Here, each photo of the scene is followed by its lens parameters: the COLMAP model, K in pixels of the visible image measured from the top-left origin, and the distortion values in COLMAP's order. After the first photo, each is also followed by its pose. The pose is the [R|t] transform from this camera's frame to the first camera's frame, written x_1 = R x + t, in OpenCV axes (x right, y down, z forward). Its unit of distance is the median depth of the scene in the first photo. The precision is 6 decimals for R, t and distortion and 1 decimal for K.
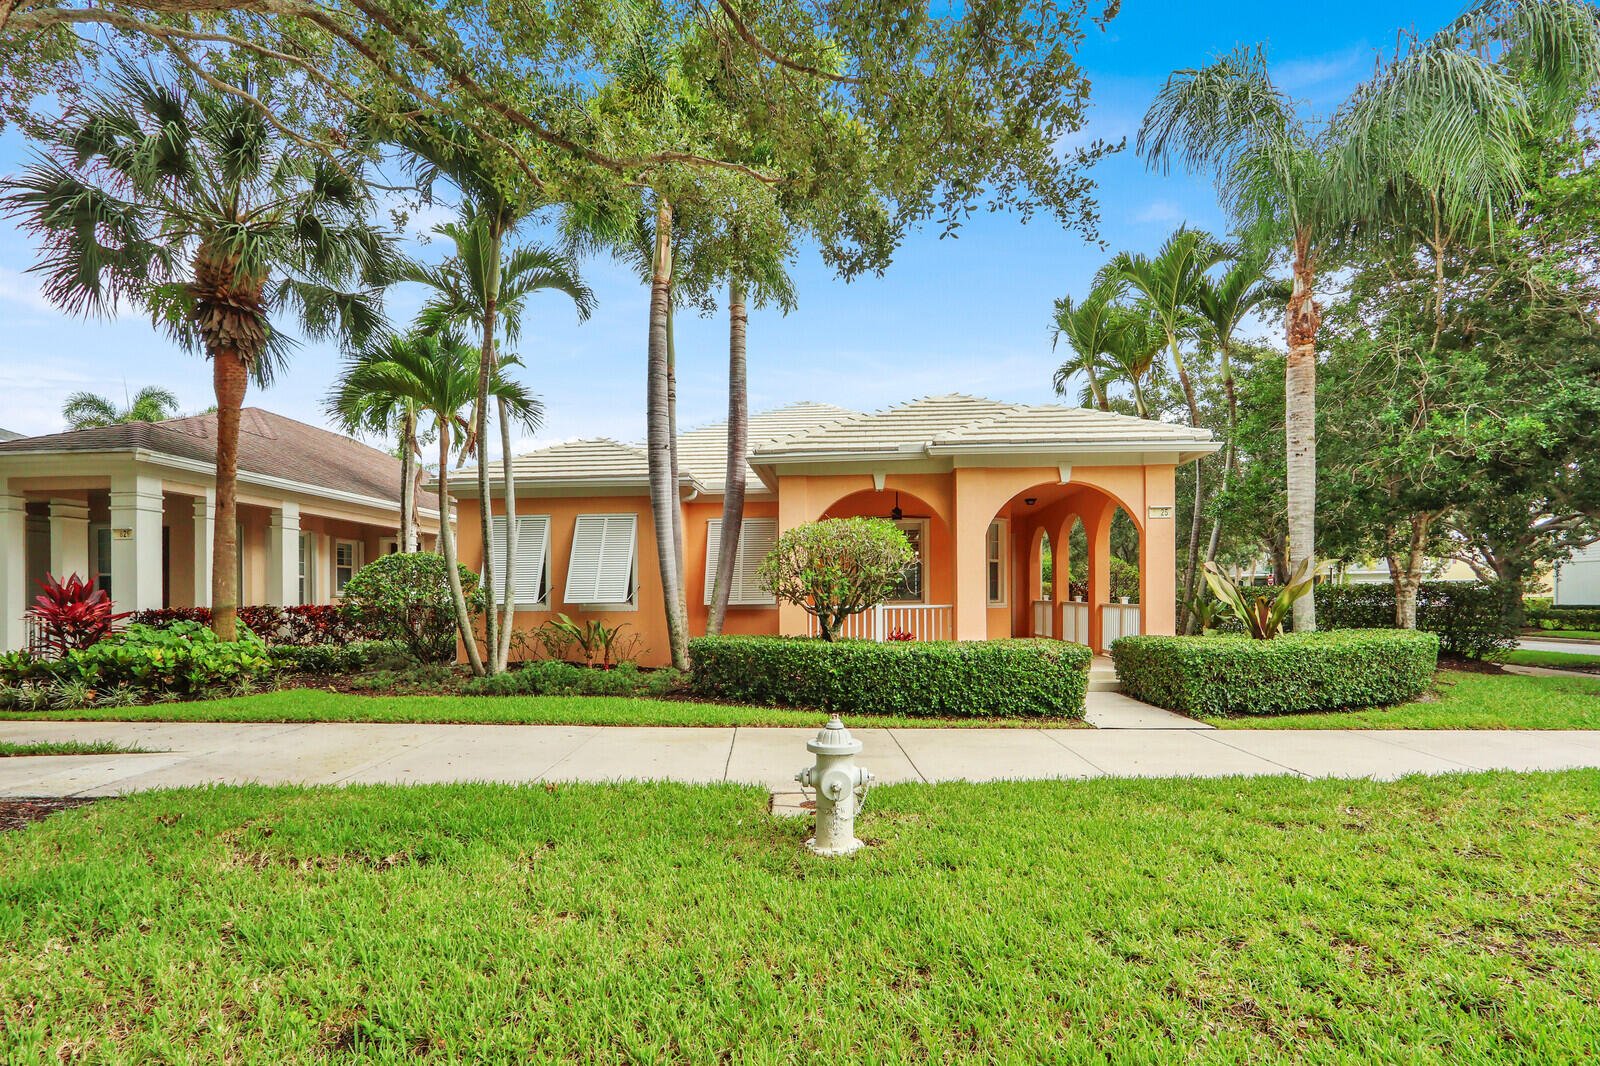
lens RADIAL K [[772.2, 0, 801.1], [0, 772.2, 612.2], [0, 0, 1]] dist [-0.011837, -0.000283]
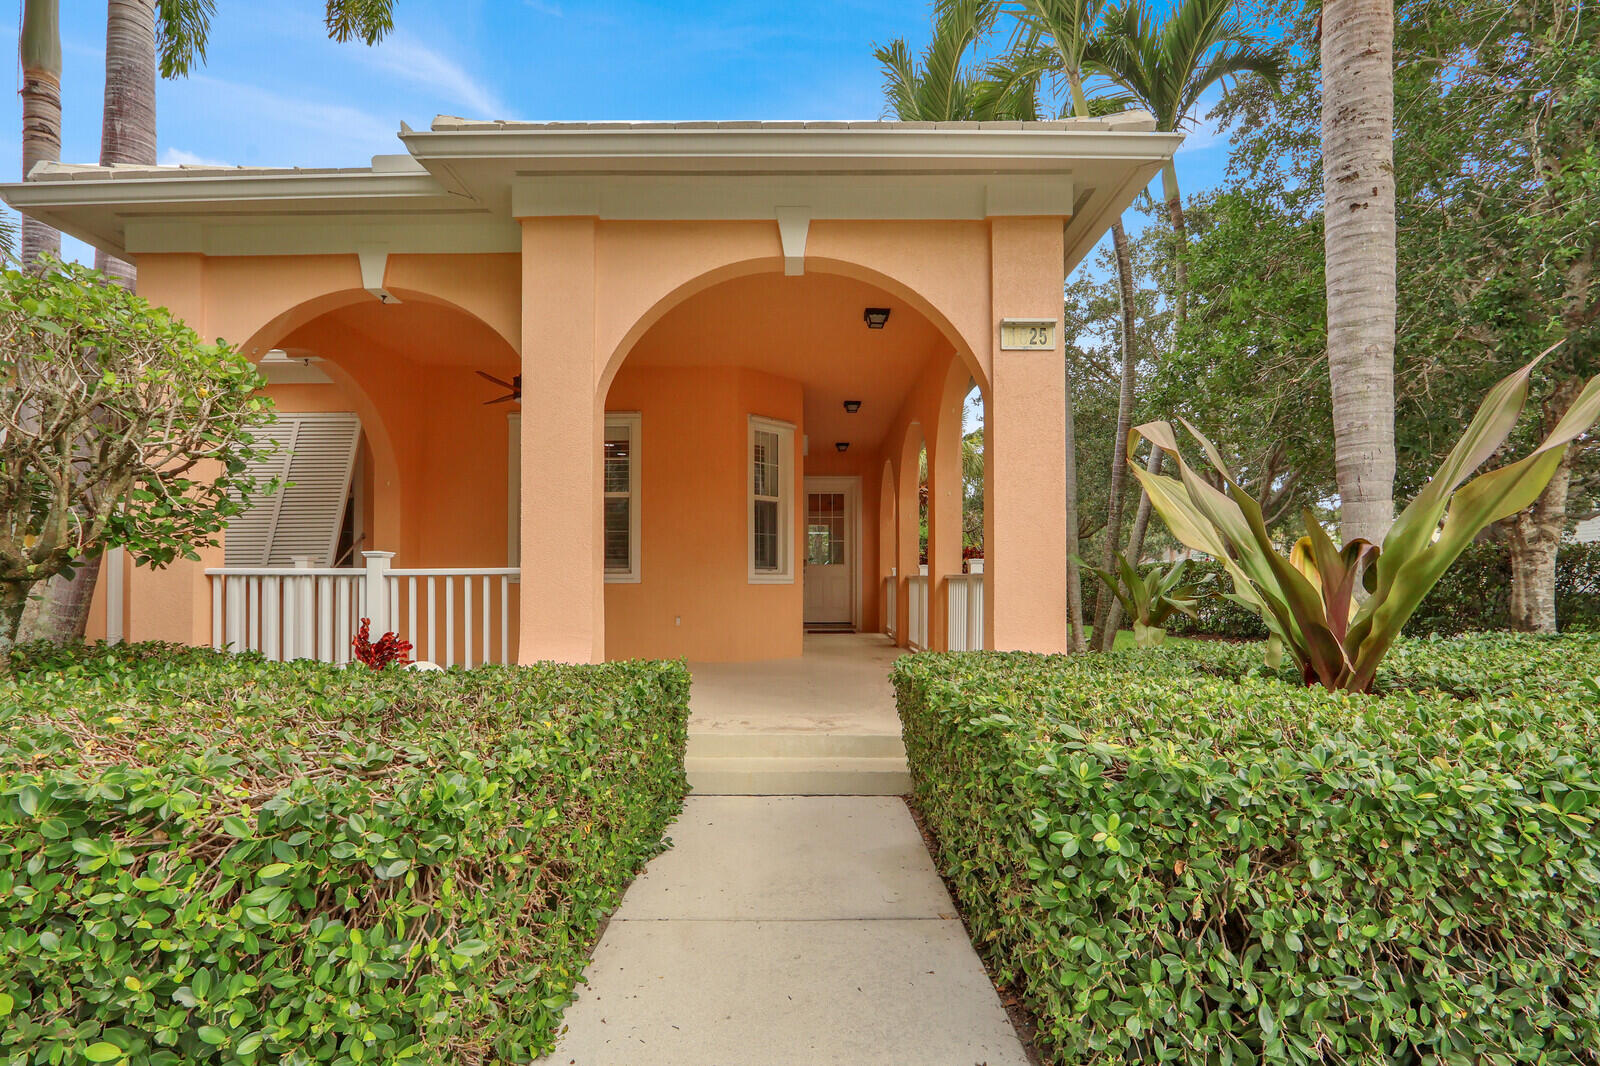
lens RADIAL K [[759.0, 0, 796.9], [0, 759.0, 581.4], [0, 0, 1]] dist [-0.016020, -0.000074]
pose [[0.998125, 0.007408, 0.060754, 0.316246], [-0.006014, 0.999715, -0.023097, 0.006317], [-0.060908, 0.022688, 0.997886, 0.604309]]
